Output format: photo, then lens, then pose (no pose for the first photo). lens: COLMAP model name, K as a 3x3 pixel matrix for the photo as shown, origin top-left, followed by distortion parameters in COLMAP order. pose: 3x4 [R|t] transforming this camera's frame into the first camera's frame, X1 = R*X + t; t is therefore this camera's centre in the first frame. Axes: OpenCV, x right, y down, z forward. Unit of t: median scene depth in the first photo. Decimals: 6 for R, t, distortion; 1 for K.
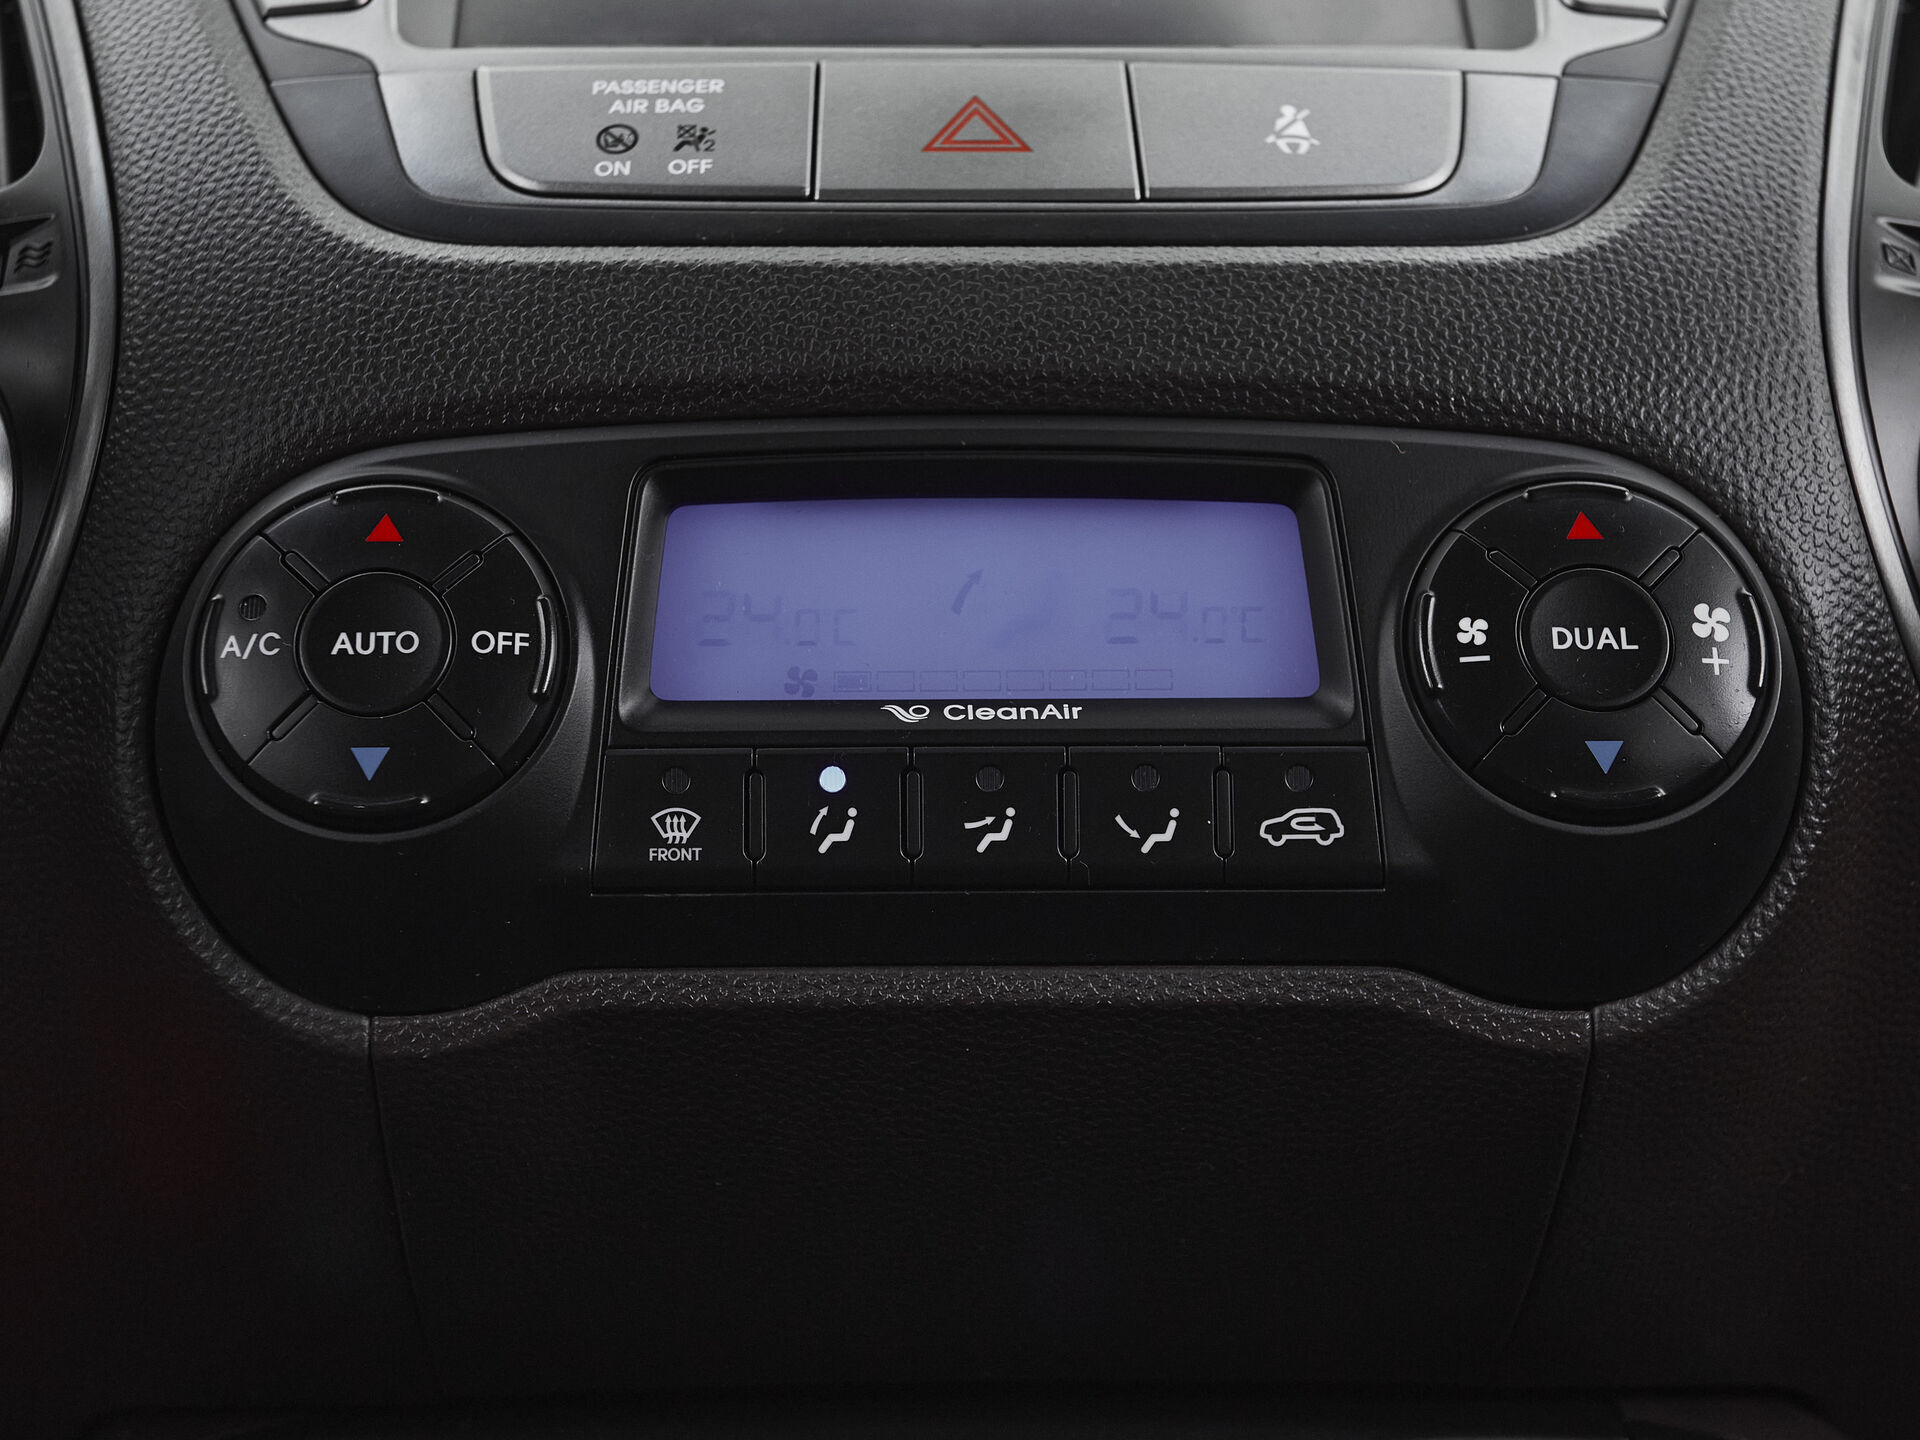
lens RADIAL K [[2871.1, 0, 937.2], [0, 2871.1, 712.4], [0, 0, 1]] dist [0.013861, -0.008503]
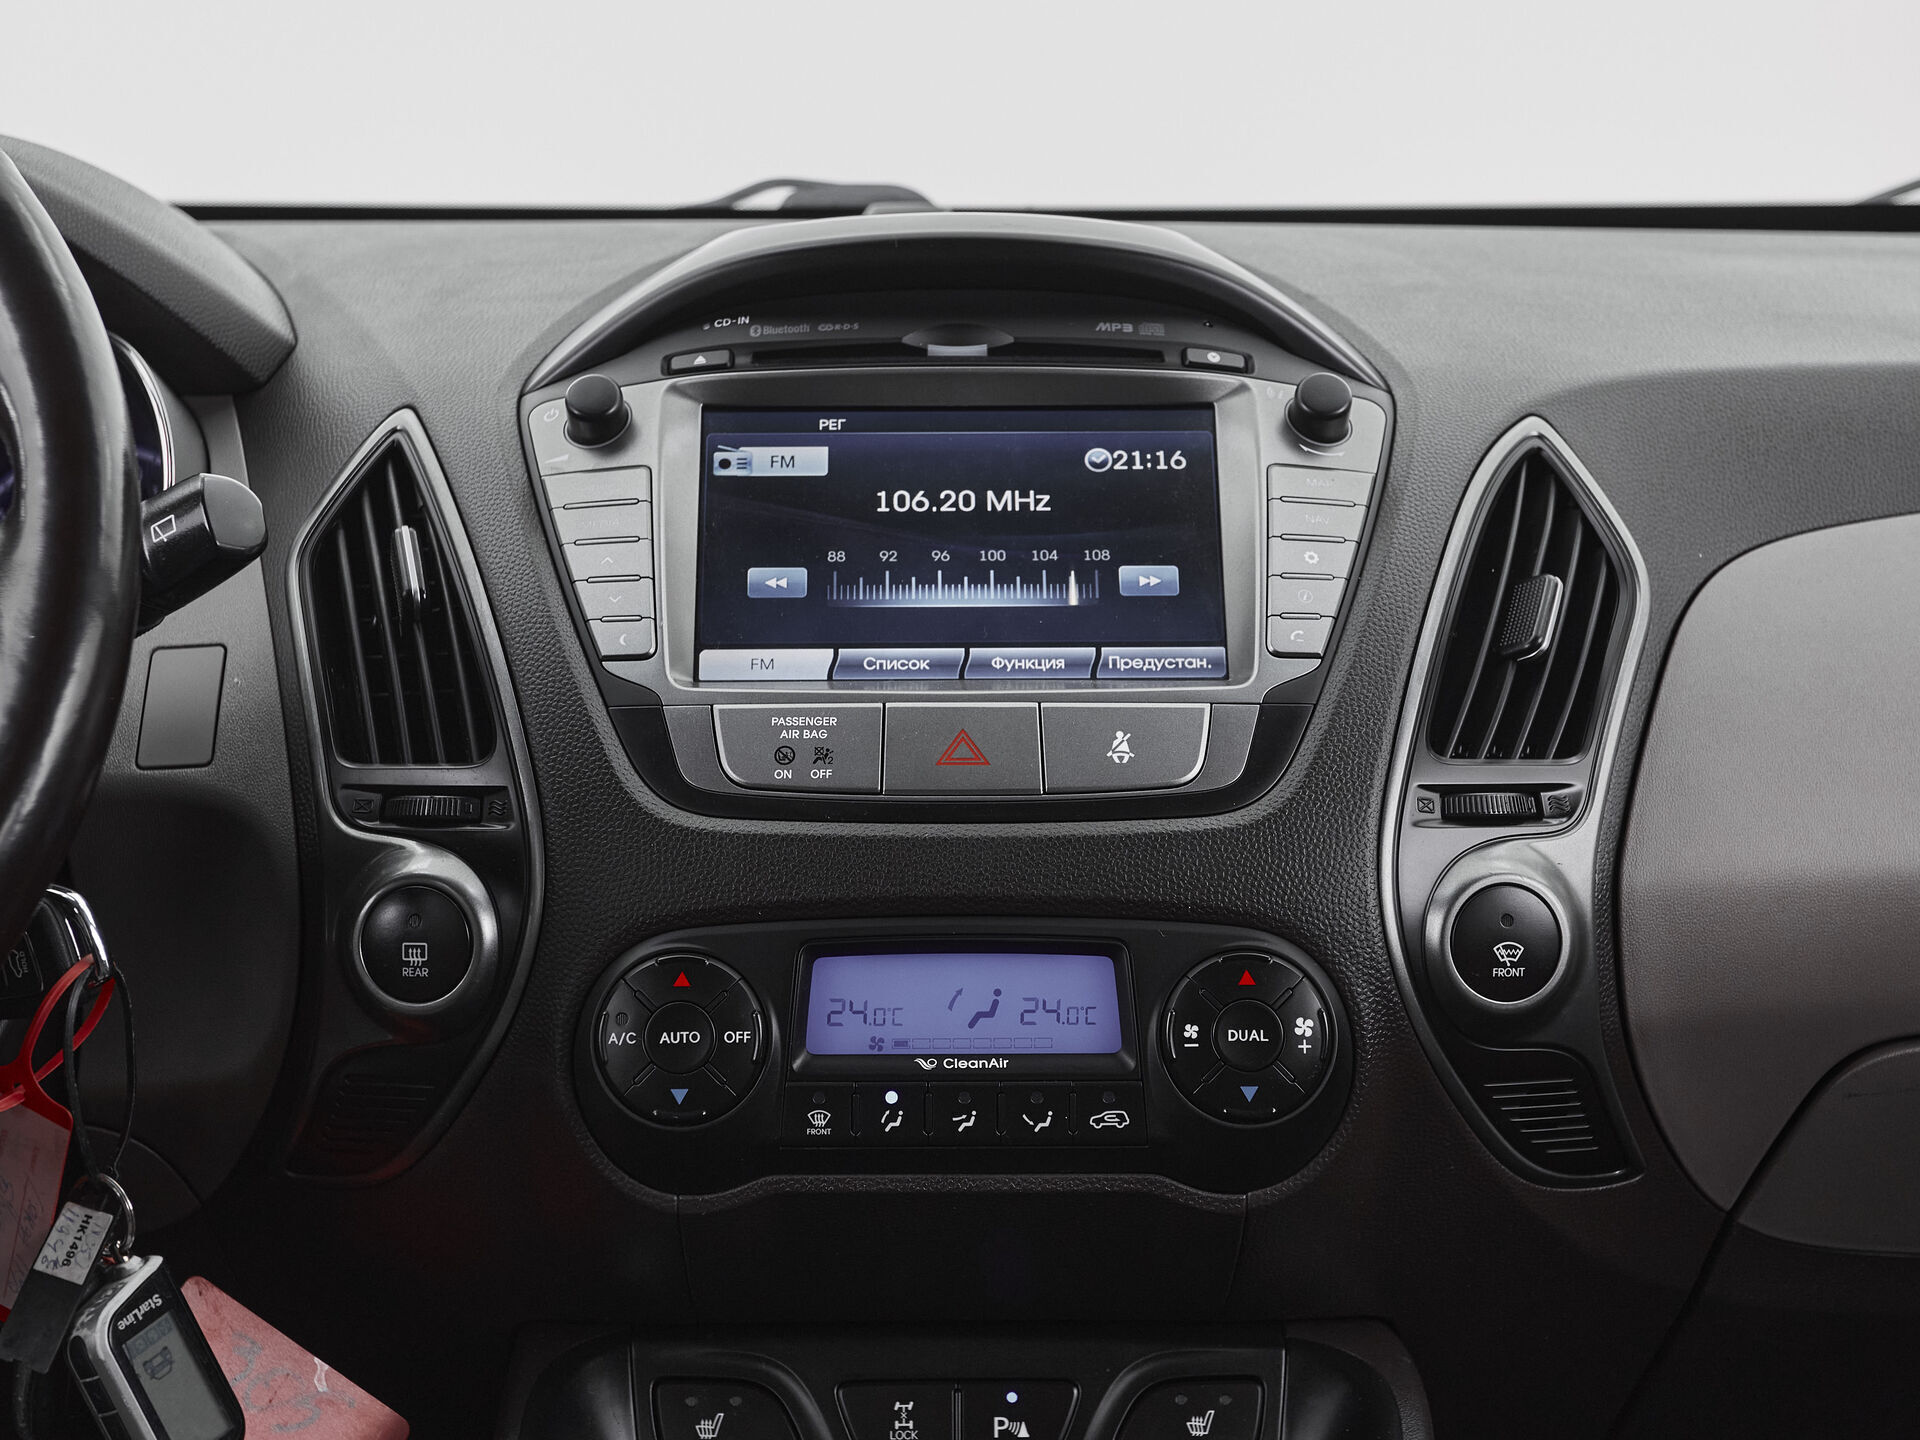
lens RADIAL K [[2729.7, 0, 926.4], [0, 2729.7, 713.9], [0, 0, 1]] dist [0.012971, 0.088054]
pose [[0.999713, 0.006227, -0.023127, 0.034718], [-0.001868, 0.982942, 0.183909, -0.625857], [0.023877, -0.183813, 0.982671, -0.944527]]
